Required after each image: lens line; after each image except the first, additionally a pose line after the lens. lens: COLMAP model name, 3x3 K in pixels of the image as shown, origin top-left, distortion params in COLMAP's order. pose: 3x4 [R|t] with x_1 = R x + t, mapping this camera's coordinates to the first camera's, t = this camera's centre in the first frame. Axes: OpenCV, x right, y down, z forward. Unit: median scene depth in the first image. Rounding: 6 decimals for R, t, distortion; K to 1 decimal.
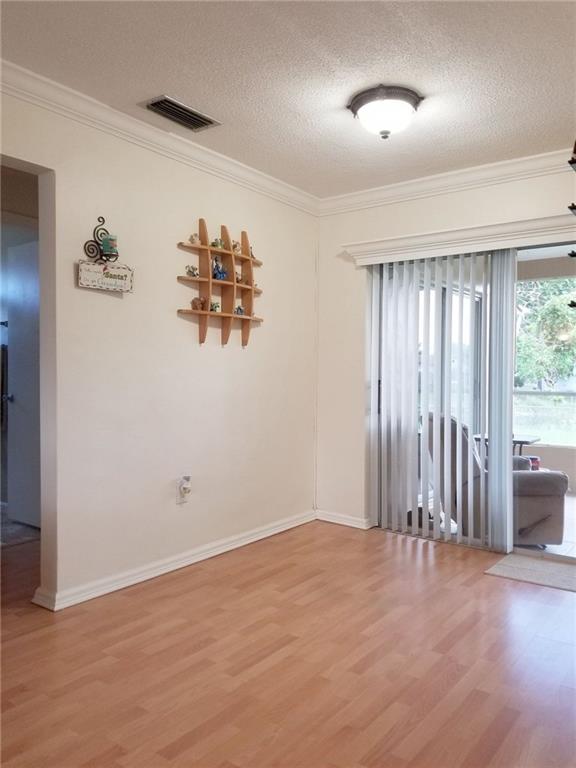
lens RADIAL K [[605.2, 0, 292.8], [0, 605.2, 381.2], [0, 0, 1]] dist [0.034295, -0.078363]
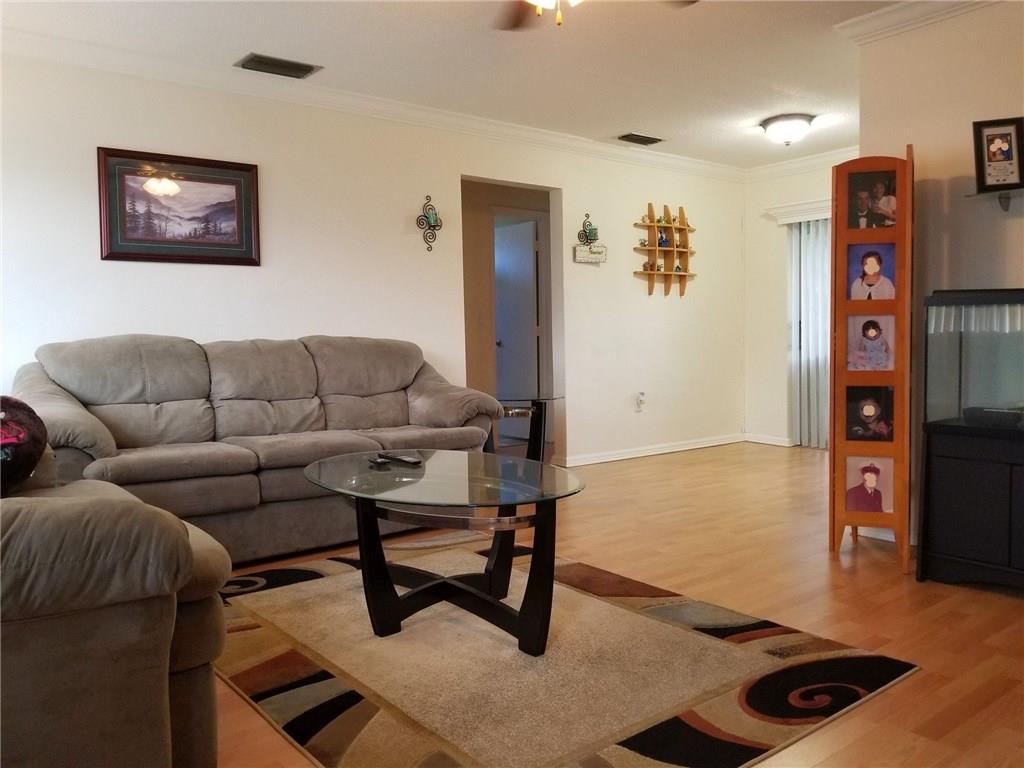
lens RADIAL K [[807.0, 0, 467.5], [0, 807.0, 378.4], [0, 0, 1]] dist [0.034295, -0.078363]
pose [[0.953093, -0.009029, -0.302542, 0.004124], [0.020407, 0.999198, 0.034466, 0.052682], [0.301988, -0.039023, 0.952513, -0.856083]]
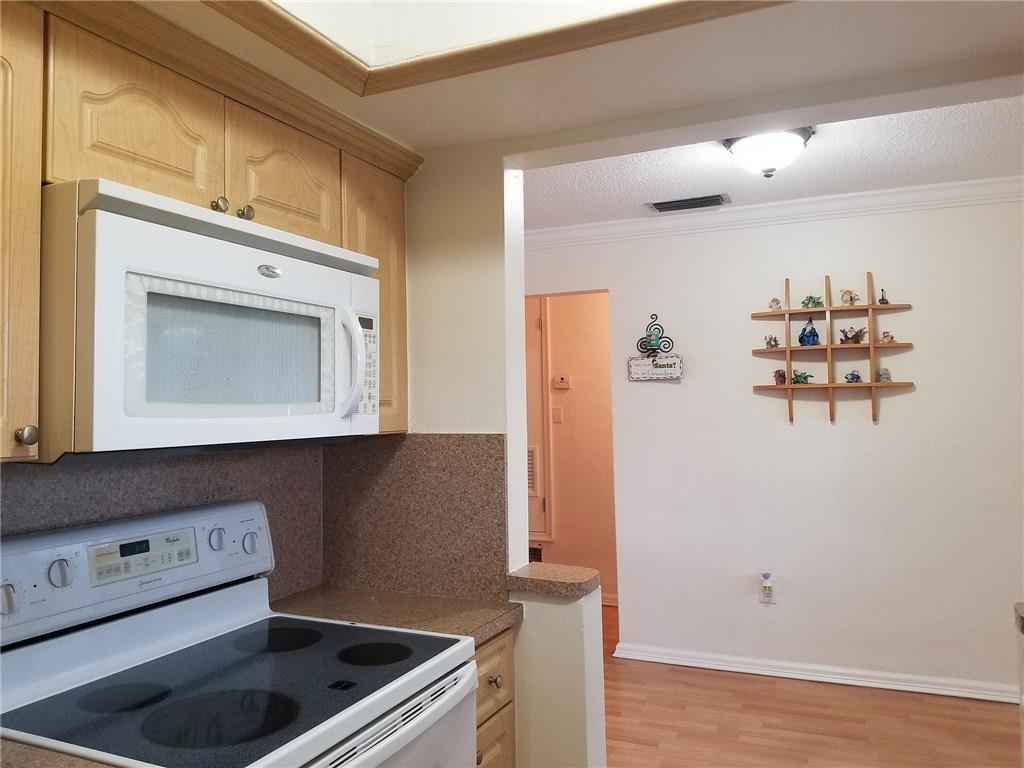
lens RADIAL K [[807.0, 0, 501.2], [0, 807.0, 362.6], [0, 0, 1]] dist [0.034295, -0.078363]
pose [[0.186734, -0.073364, -0.979667, 0.913554], [-0.003360, 0.997154, -0.075314, -0.058279], [0.982405, 0.017356, 0.185956, 0.378884]]
